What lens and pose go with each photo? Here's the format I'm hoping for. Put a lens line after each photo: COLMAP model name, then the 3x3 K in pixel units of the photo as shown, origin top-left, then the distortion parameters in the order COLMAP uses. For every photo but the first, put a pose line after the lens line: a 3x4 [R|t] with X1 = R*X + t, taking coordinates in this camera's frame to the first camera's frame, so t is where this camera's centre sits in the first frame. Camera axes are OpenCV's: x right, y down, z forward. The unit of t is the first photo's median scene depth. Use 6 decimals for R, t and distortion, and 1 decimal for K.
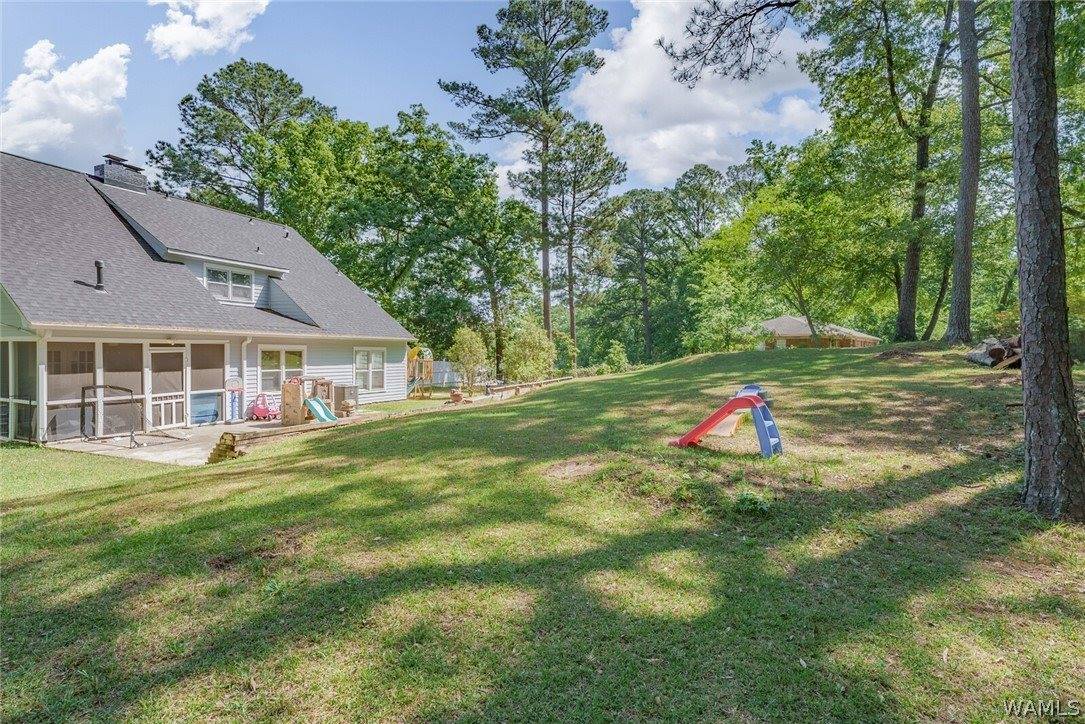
lens RADIAL K [[540.9, 0, 542.5], [0, 540.9, 362.0], [0, 0, 1]] dist [0.000363, 0.000520]
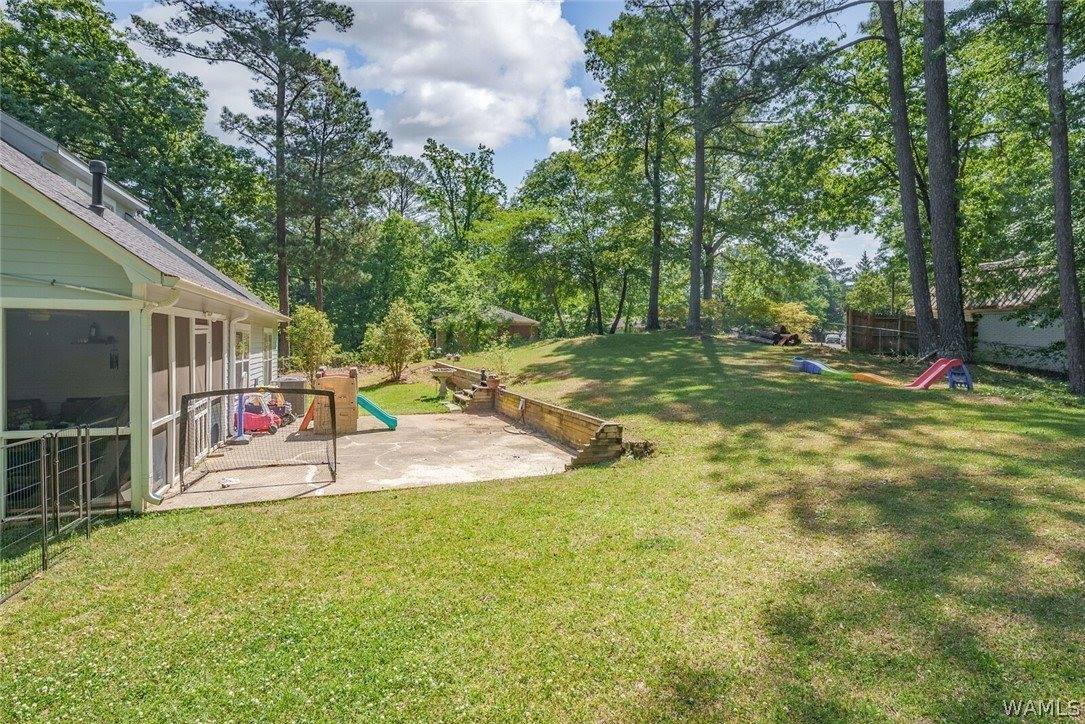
lens RADIAL K [[540.9, 0, 542.5], [0, 540.9, 362.0], [0, 0, 1]] dist [0.000363, 0.000520]
pose [[0.748518, -0.018070, 0.662869, -0.253043], [0.002787, 0.999706, 0.024105, 0.002521], [-0.663109, -0.016196, 0.748348, 0.092094]]
